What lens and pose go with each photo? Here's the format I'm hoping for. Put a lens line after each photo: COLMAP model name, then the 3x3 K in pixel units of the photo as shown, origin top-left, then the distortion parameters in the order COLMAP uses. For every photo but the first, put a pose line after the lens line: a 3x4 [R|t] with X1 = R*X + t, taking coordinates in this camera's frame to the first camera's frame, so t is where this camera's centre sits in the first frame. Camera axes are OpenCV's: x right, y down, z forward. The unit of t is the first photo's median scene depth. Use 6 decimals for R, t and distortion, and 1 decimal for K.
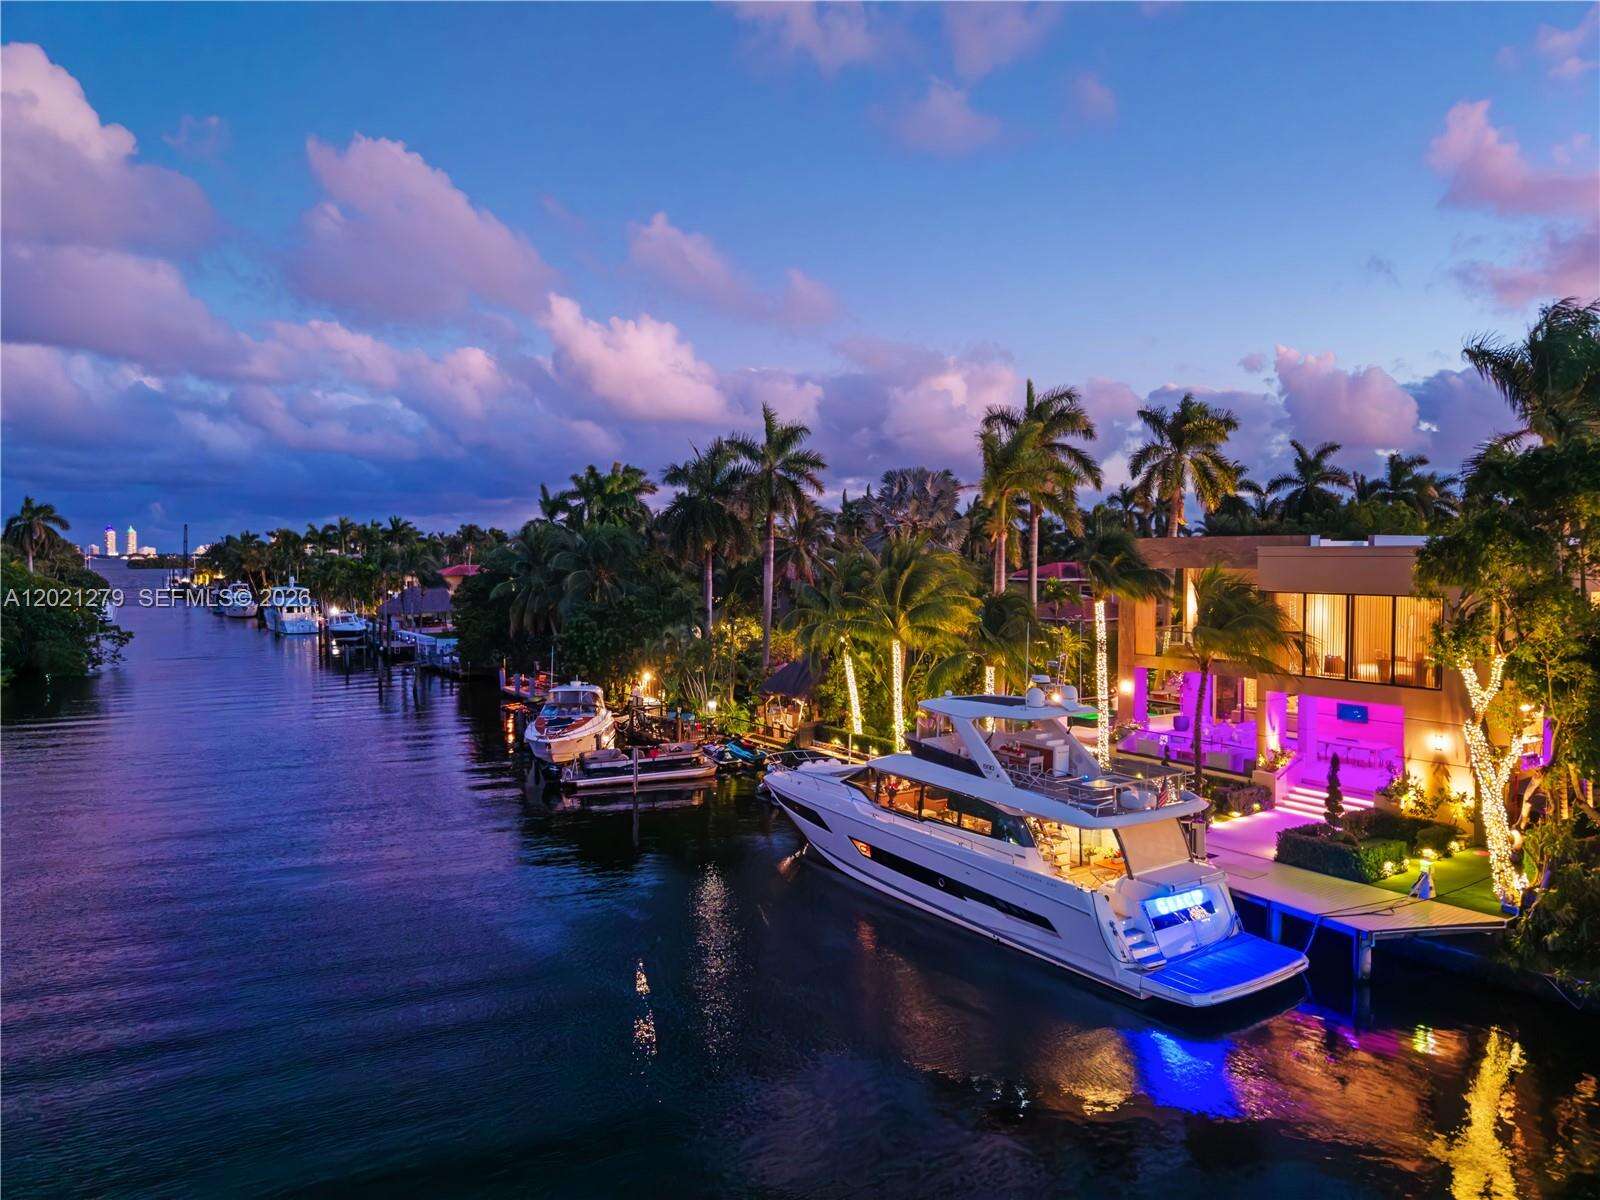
lens RADIAL K [[1095.0, 0, 800.0], [0, 1095.0, 600.0], [0, 0, 1]] dist [-0.002094, -0.000133]
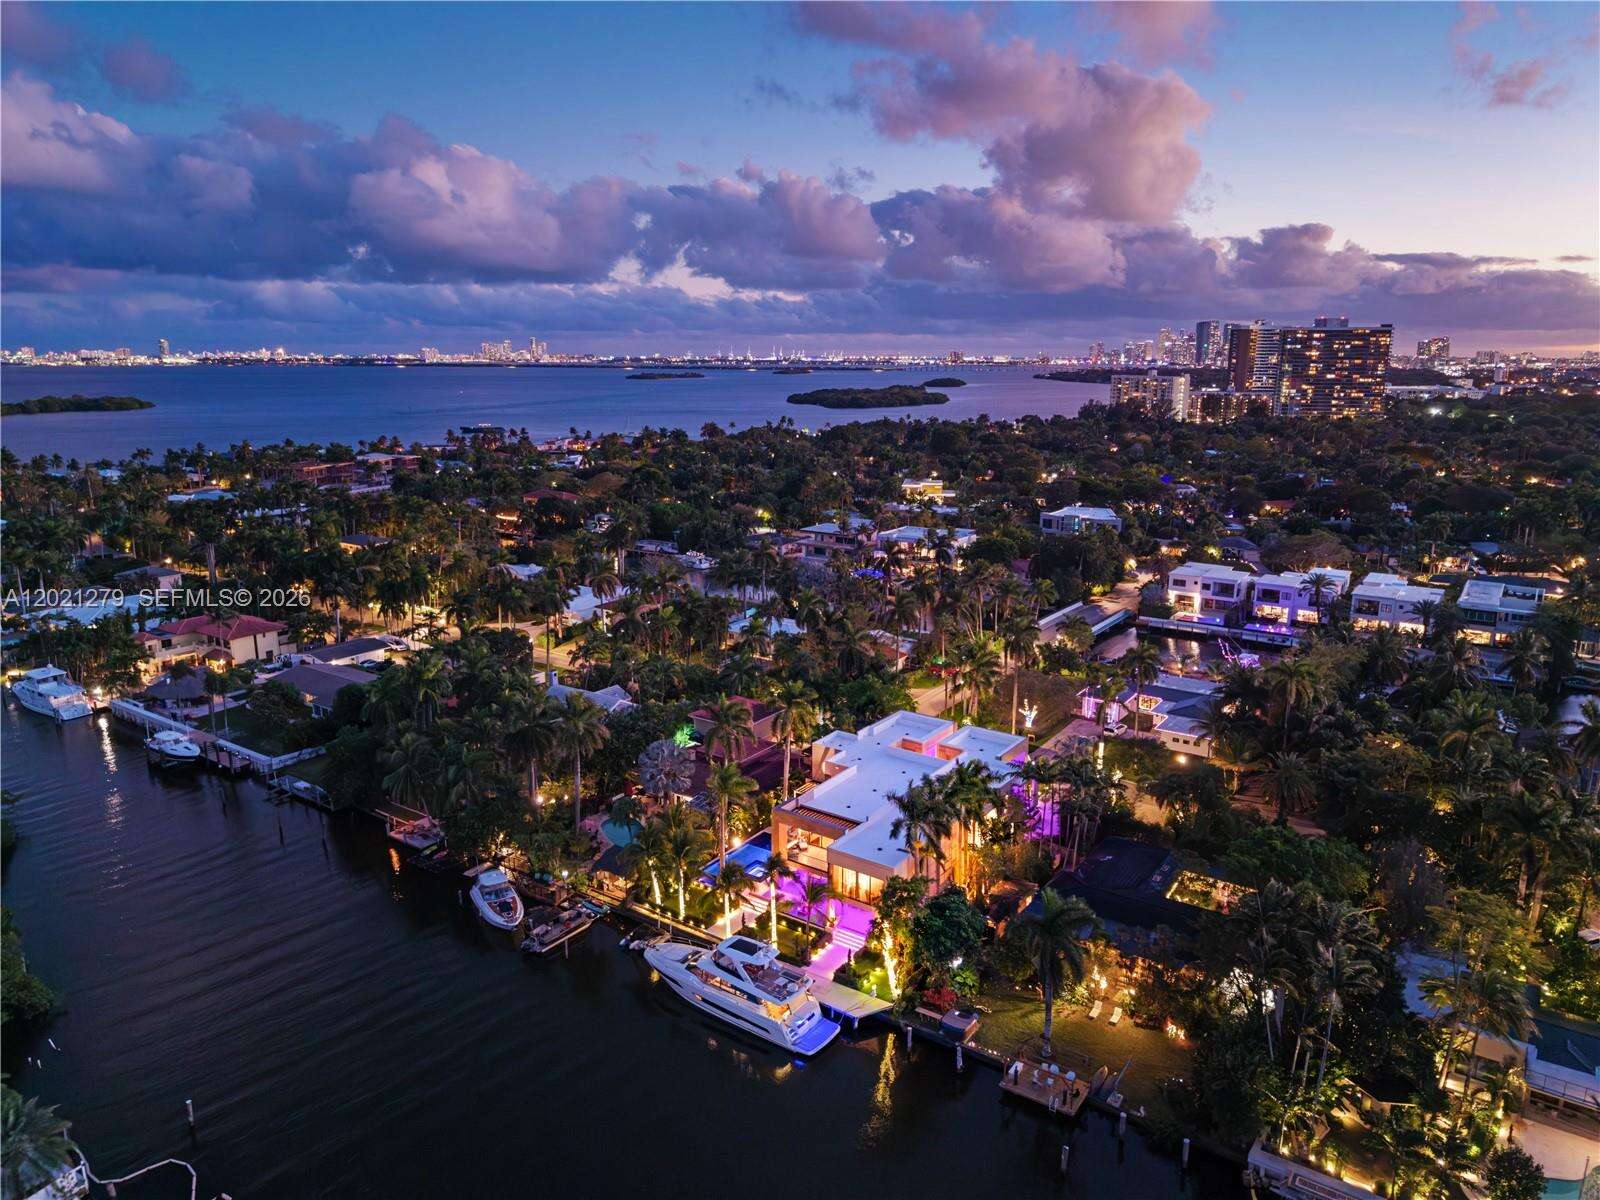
lens RADIAL K [[1095.0, 0, 800.0], [0, 1095.0, 600.0], [0, 0, 1]] dist [-0.002094, -0.000133]
pose [[0.931730, -0.064991, 0.357289, -0.727061], [0.001720, 0.984634, 0.174620, -1.458797], [-0.363148, -0.162085, 0.917525, -1.729537]]
